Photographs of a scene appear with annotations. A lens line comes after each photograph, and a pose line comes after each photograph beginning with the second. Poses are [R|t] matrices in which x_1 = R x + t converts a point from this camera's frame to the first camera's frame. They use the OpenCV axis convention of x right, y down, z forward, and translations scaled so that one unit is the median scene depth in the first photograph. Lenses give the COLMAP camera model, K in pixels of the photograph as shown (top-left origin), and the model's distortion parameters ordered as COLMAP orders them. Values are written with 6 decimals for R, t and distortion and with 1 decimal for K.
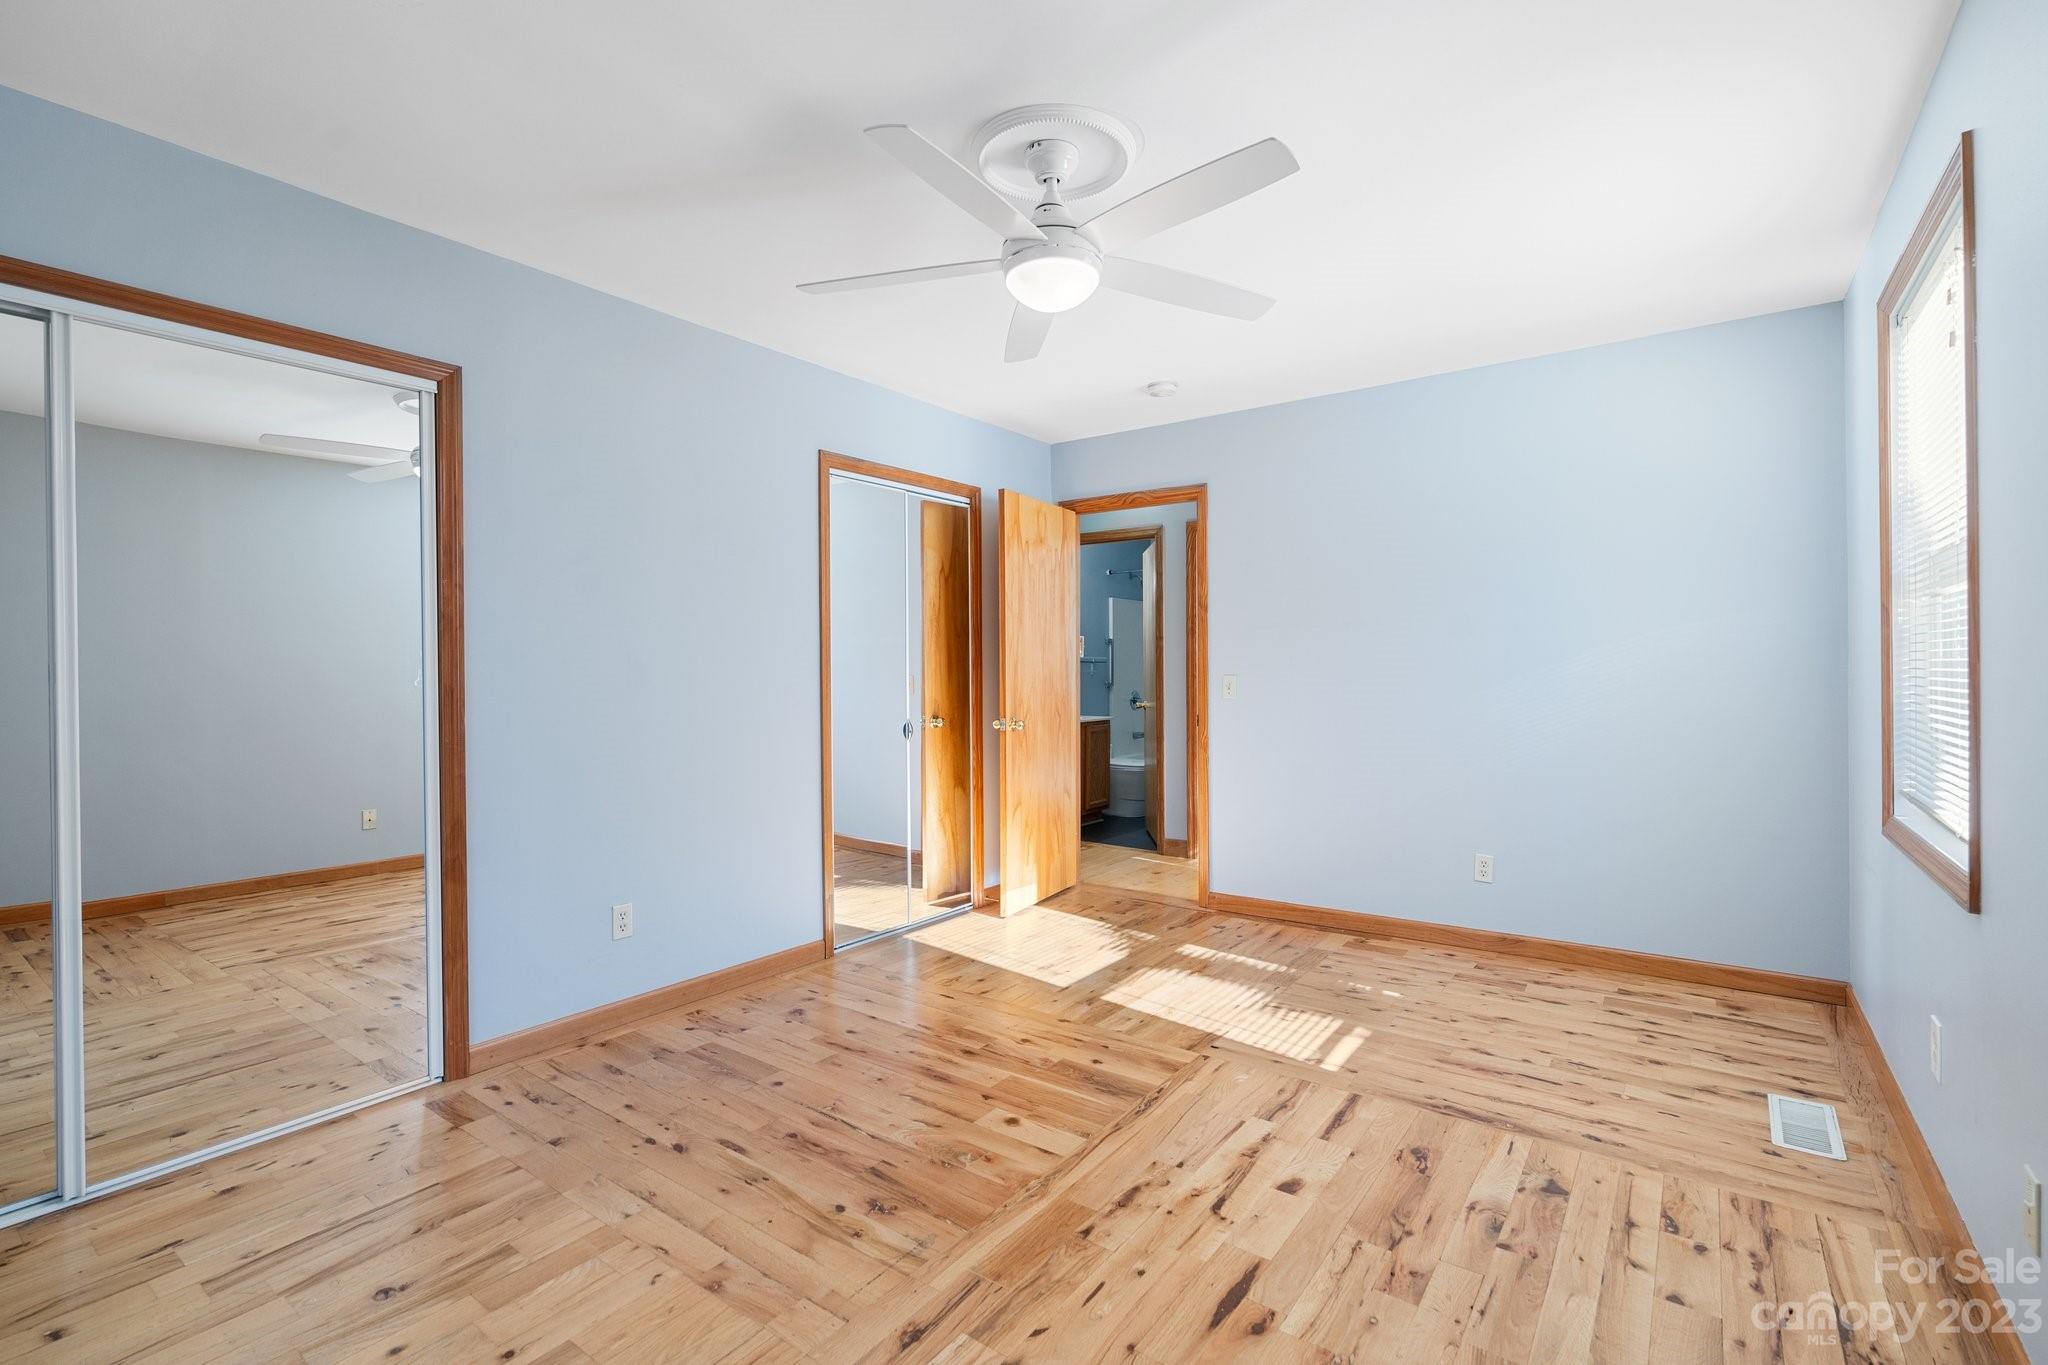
lens RADIAL K [[920.6, 0, 1023.3], [0, 920.6, 676.7], [0, 0, 1]] dist [-0.008288, 0.002486]
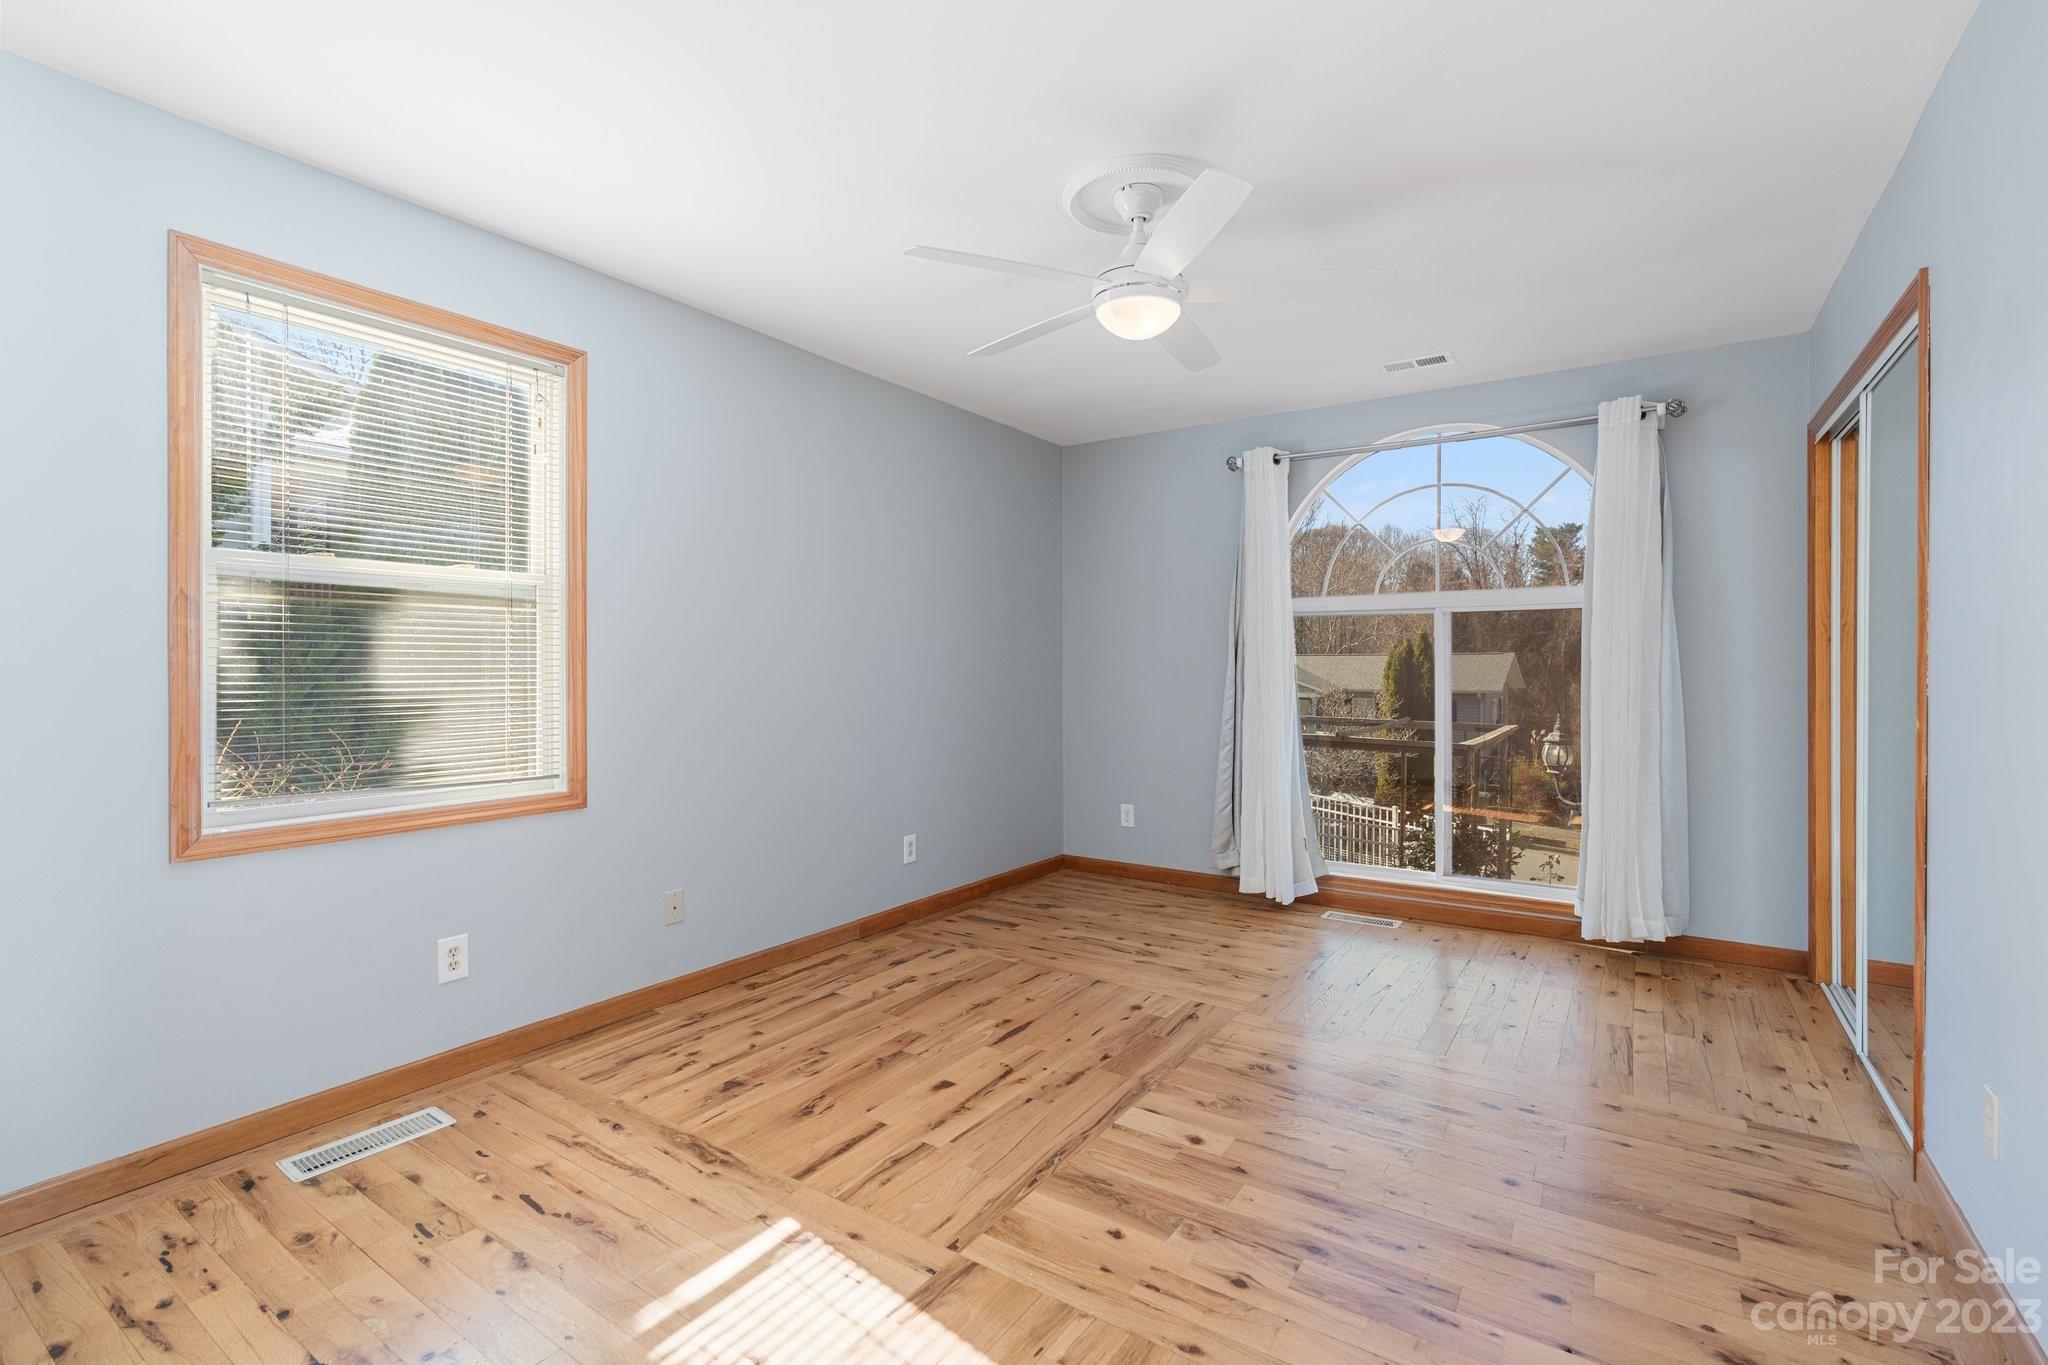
lens RADIAL K [[920.6, 0, 1026.8], [0, 920.6, 668.1], [0, 0, 1]] dist [-0.008288, 0.002486]
pose [[-0.998857, 0.005794, -0.047454, 0.196052], [0.005086, 0.999874, 0.015027, -0.016279], [0.047535, 0.014769, -0.998760, 1.860146]]
